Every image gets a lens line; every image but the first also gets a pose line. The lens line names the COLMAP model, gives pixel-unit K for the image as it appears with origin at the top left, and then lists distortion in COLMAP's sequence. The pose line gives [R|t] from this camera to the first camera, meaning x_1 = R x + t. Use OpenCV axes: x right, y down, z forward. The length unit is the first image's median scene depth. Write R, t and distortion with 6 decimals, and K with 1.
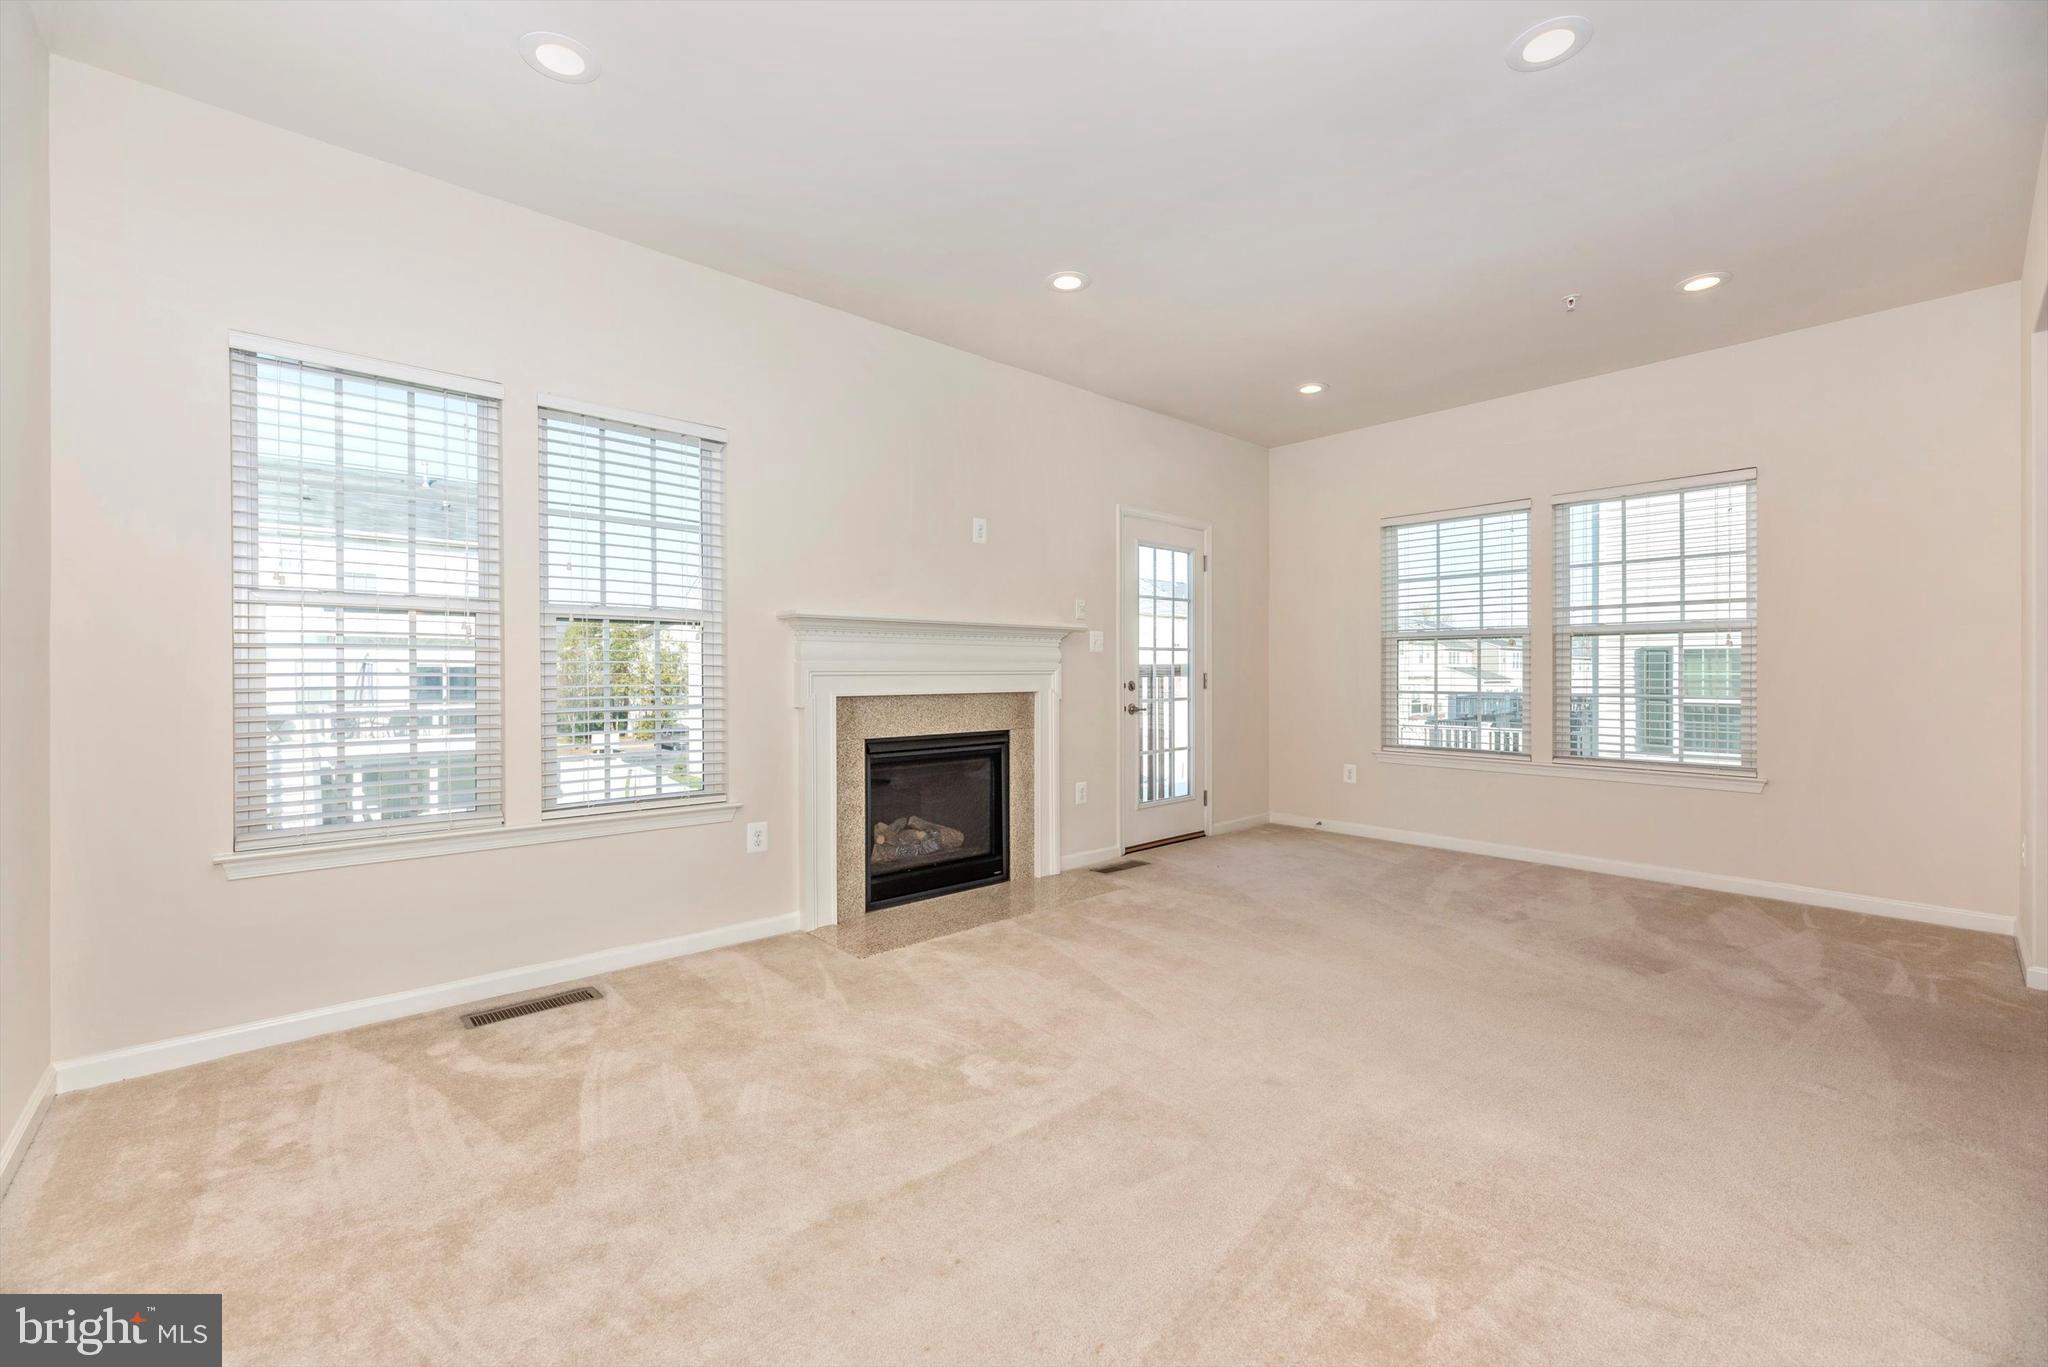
lens RADIAL K [[845.2, 0, 1016.2], [0, 845.2, 673.7], [0, 0, 1]] dist [-0.000148, -0.000133]
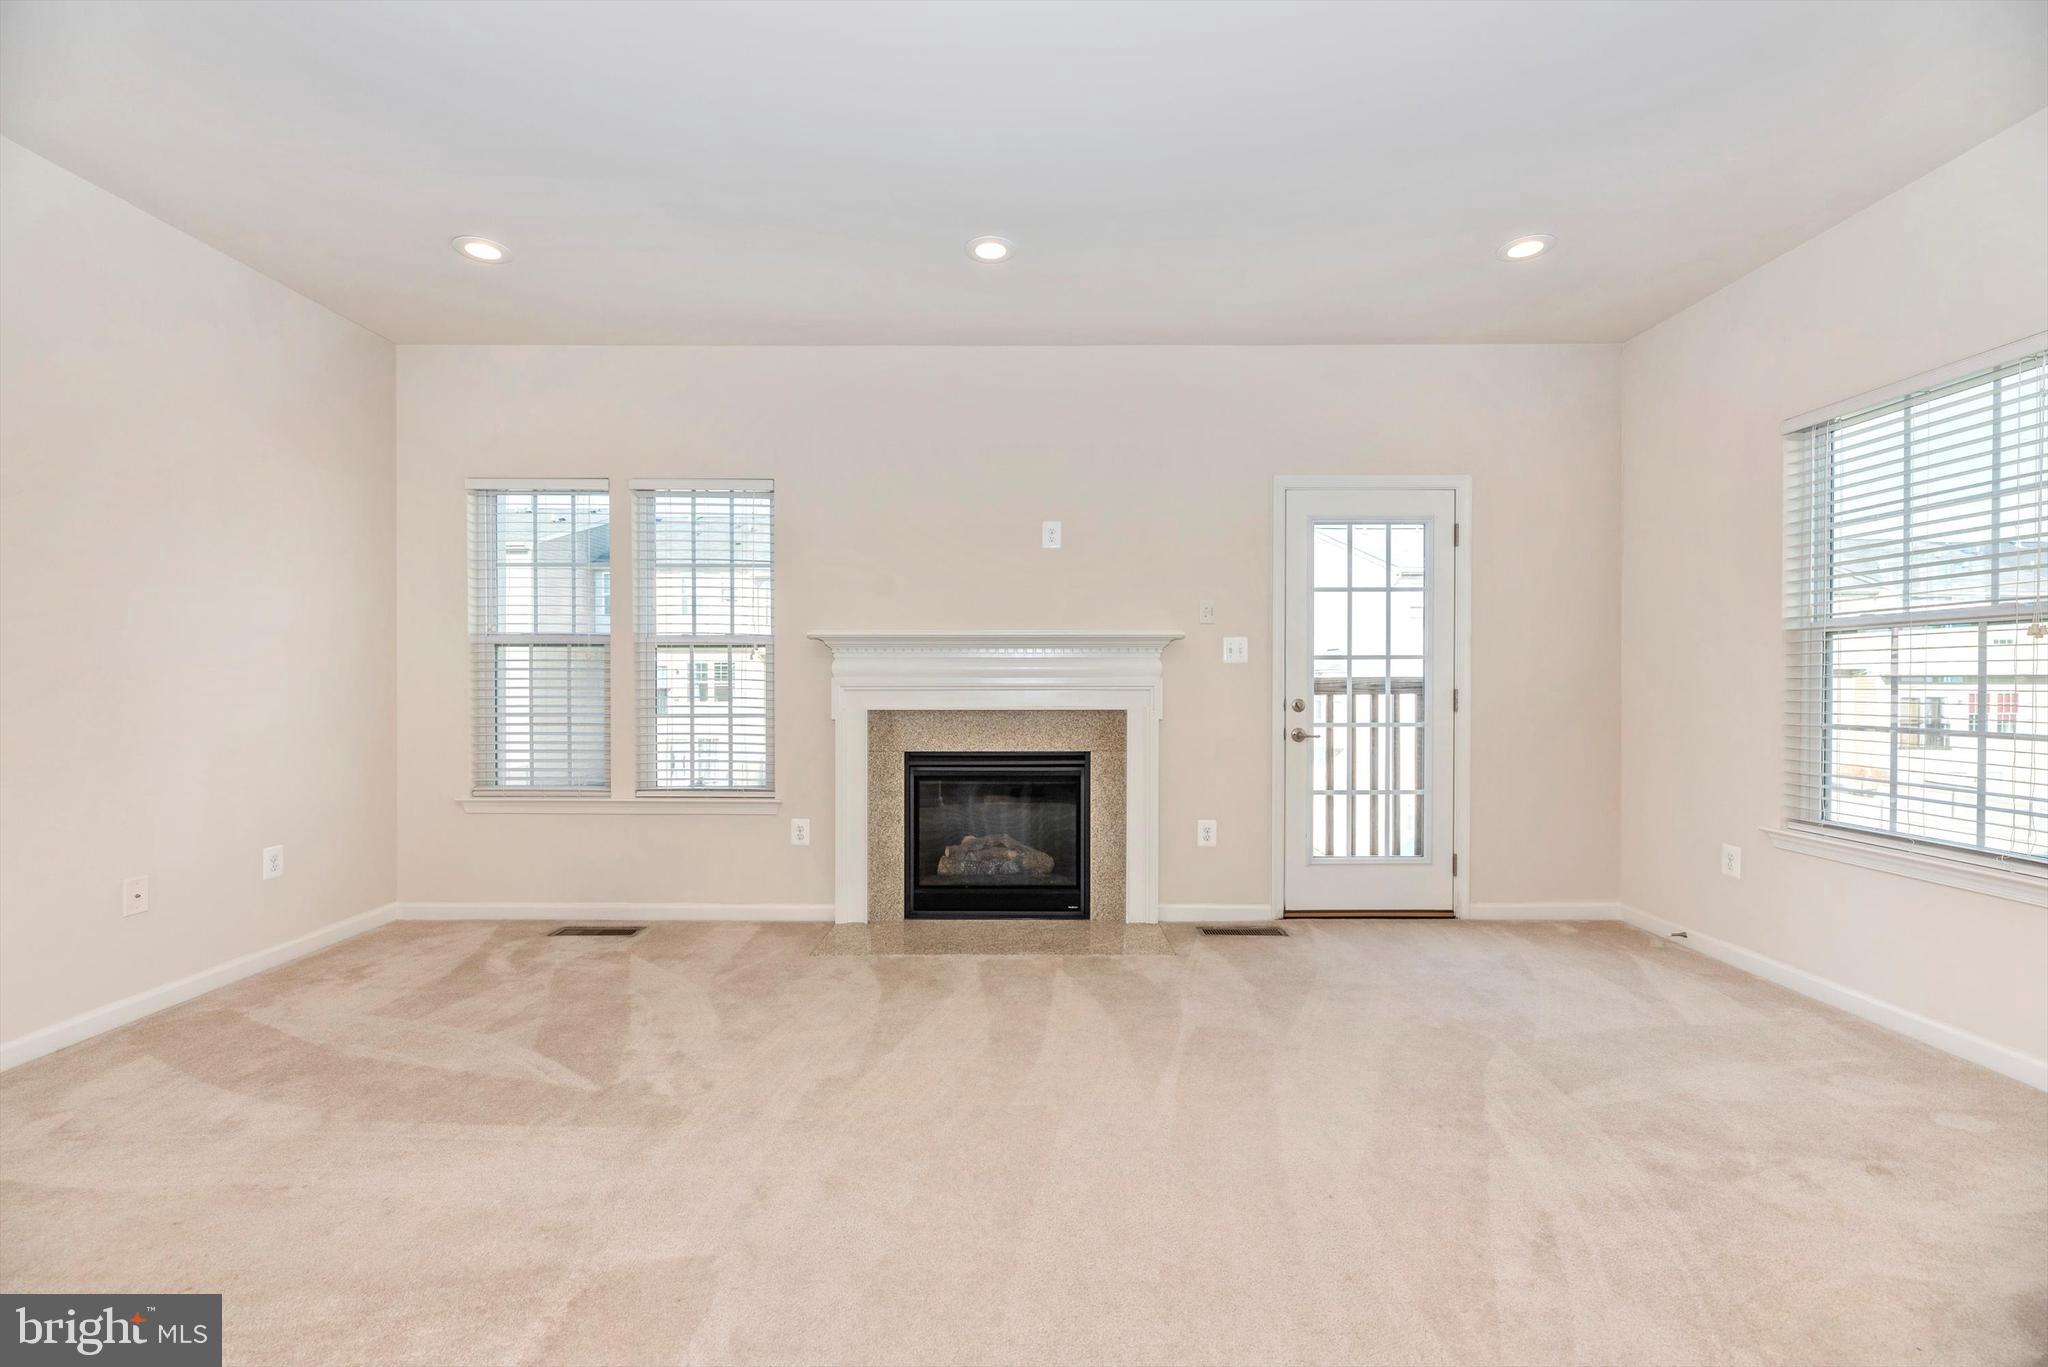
lens RADIAL K [[827.1, 0, 1024.0], [0, 827.1, 683.5], [0, 0, 1]] dist [-0.000828, 0.000011]
pose [[0.736997, 0.002960, -0.675890, 0.563689], [-0.002291, 0.999996, 0.001881, -0.008037], [0.675893, 0.000162, 0.737000, 0.320188]]
